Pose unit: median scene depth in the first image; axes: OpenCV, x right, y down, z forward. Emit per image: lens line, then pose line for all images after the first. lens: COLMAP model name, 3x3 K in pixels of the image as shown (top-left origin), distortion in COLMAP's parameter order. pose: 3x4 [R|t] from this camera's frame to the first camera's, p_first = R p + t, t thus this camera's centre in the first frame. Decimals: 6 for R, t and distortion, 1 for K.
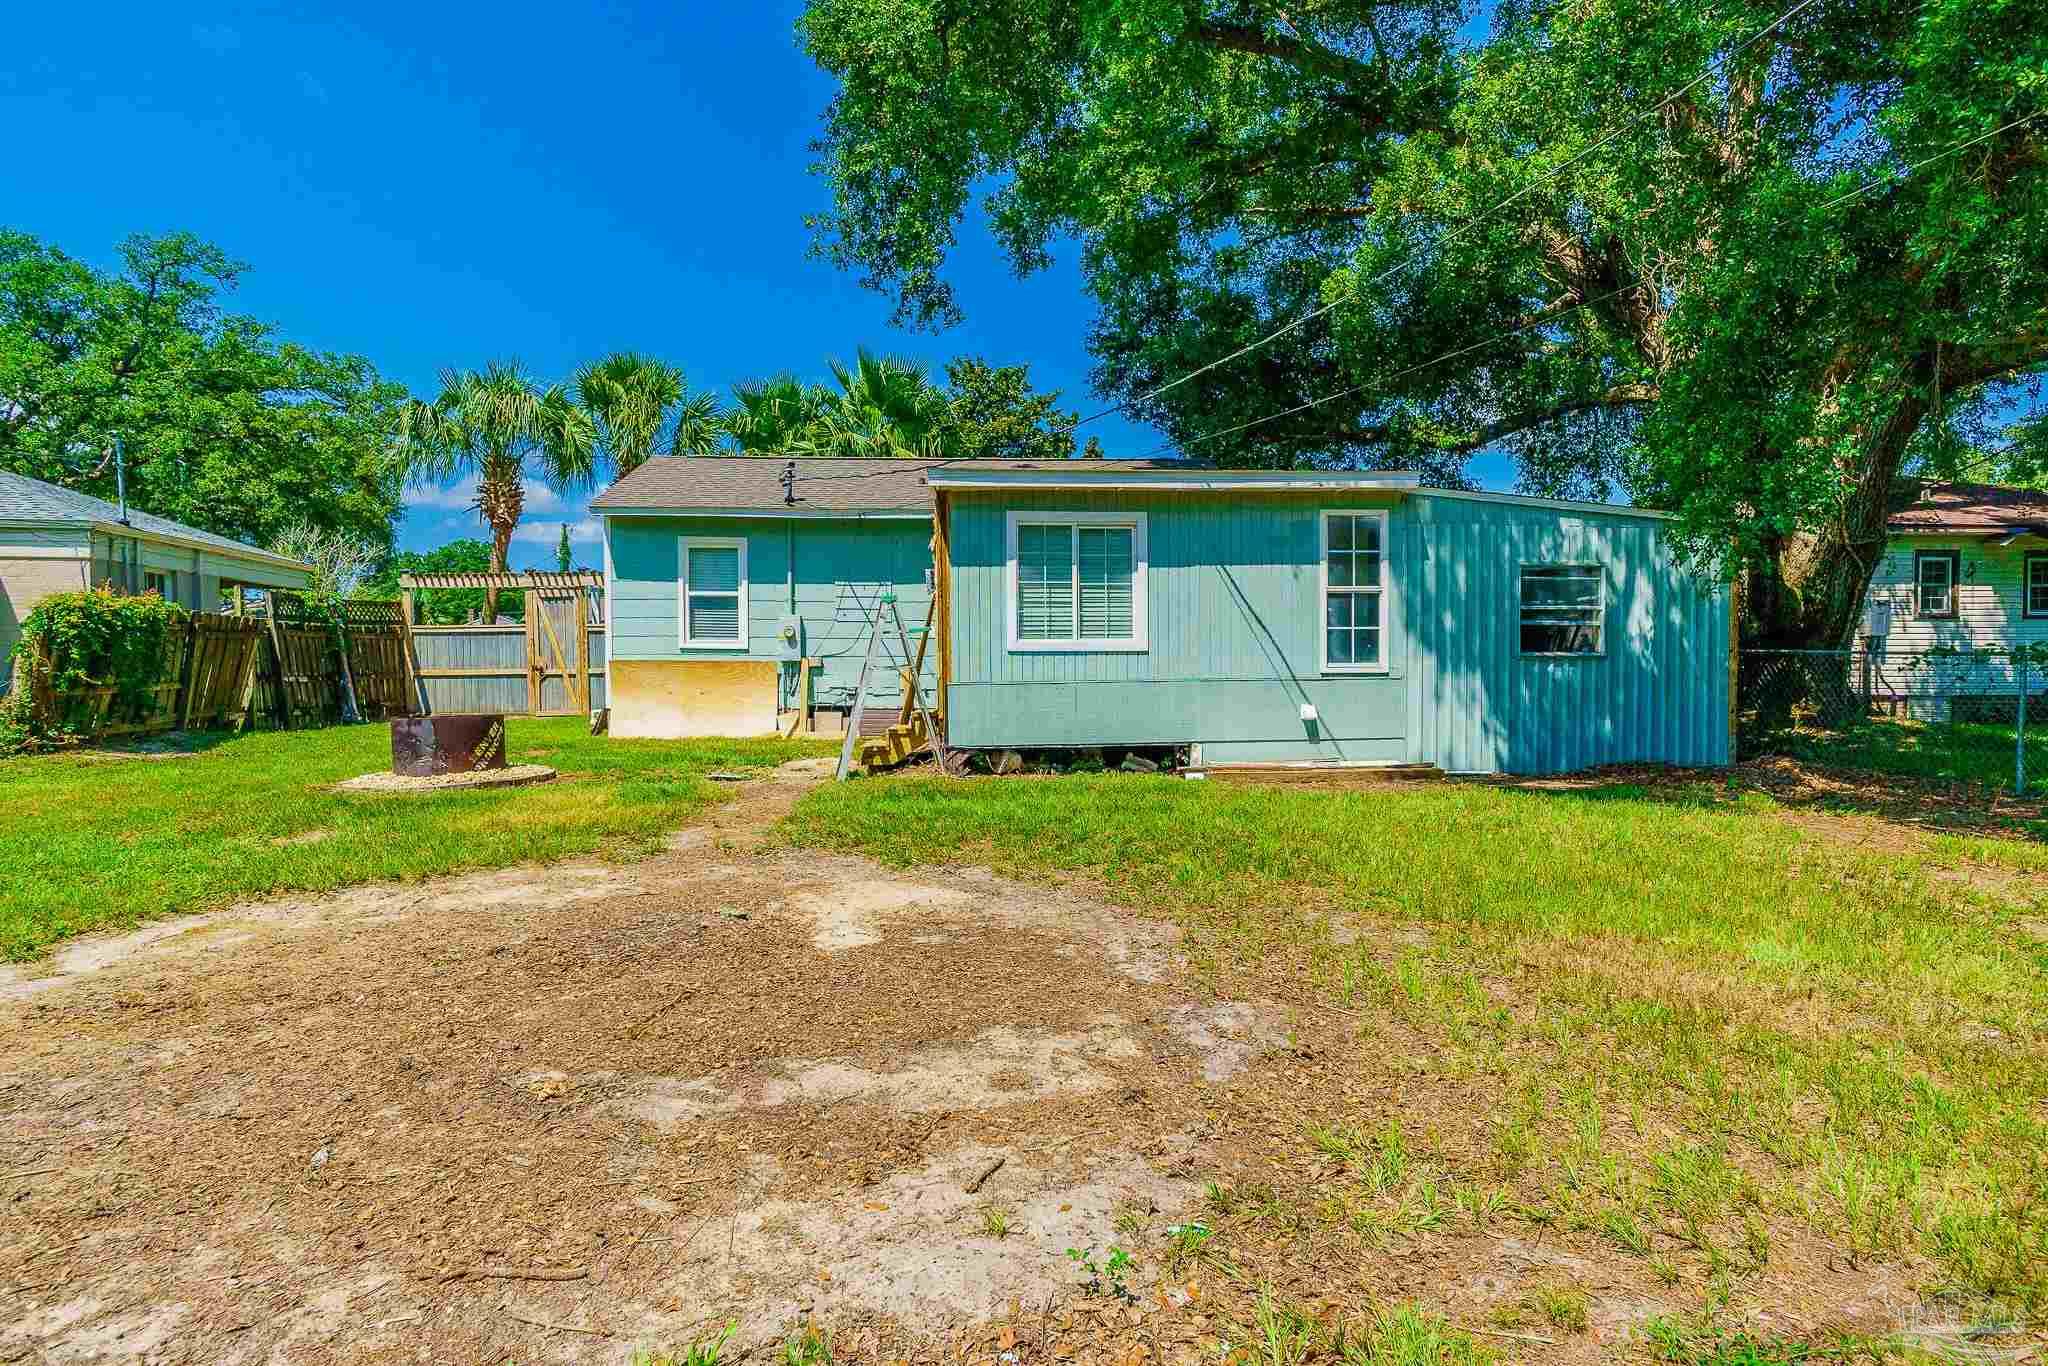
lens RADIAL K [[1110.9, 0, 1022.1], [0, 1110.9, 696.8], [0, 0, 1]] dist [-0.055767, 0.052875]
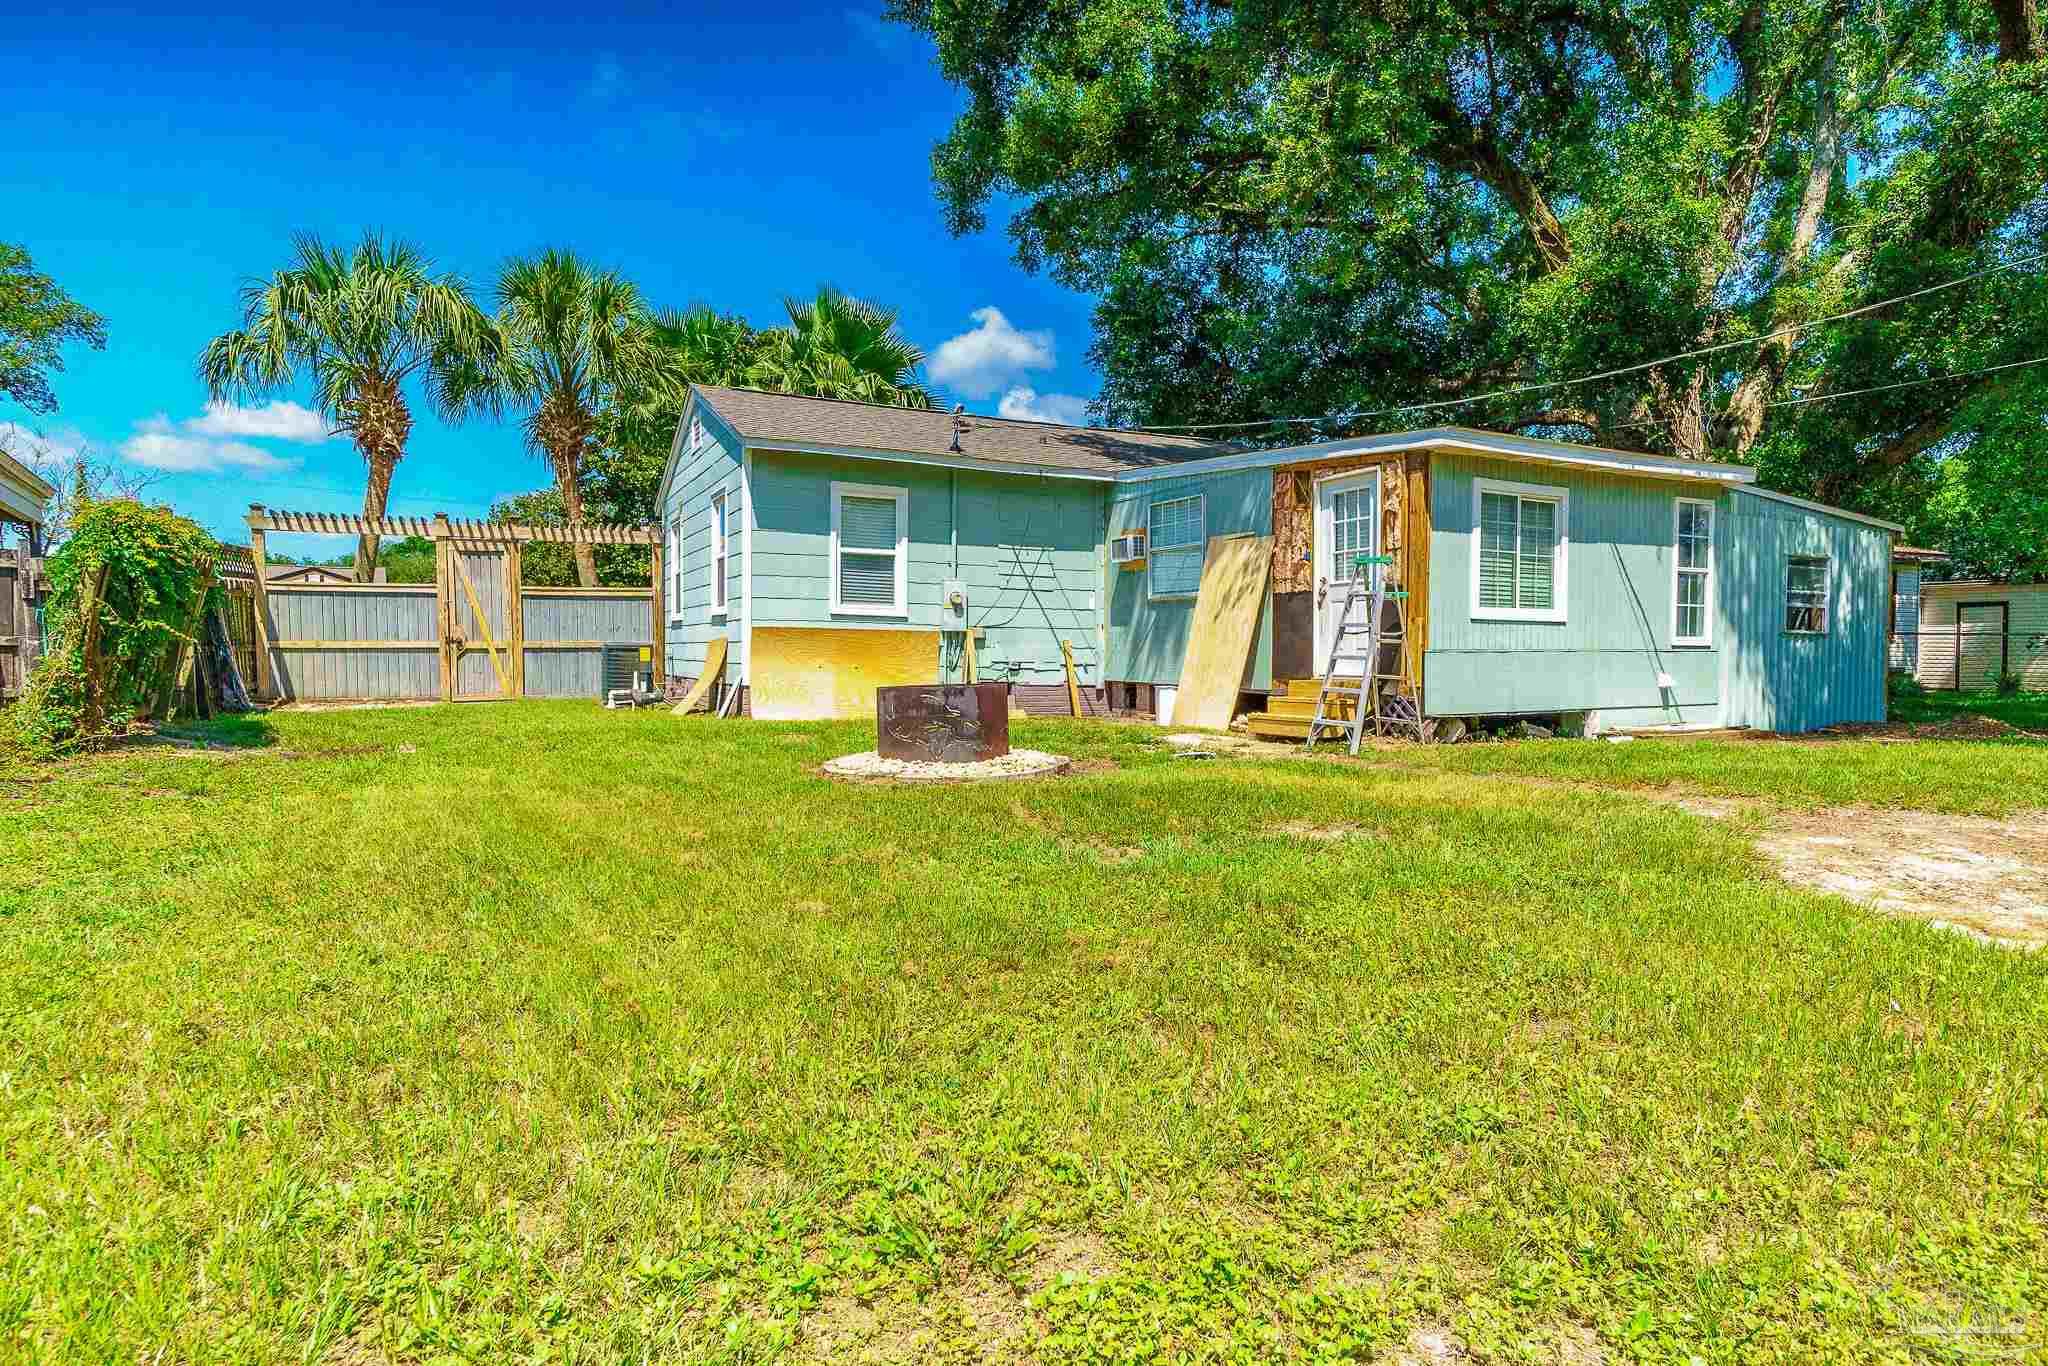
lens RADIAL K [[1110.9, 0, 1022.1], [0, 1110.9, 696.8], [0, 0, 1]] dist [-0.055767, 0.052875]
pose [[0.922065, -0.006142, 0.386986, -0.739237], [0.003278, 0.999962, 0.008061, 0.018630], [-0.387021, -0.006165, 0.922050, 0.240488]]
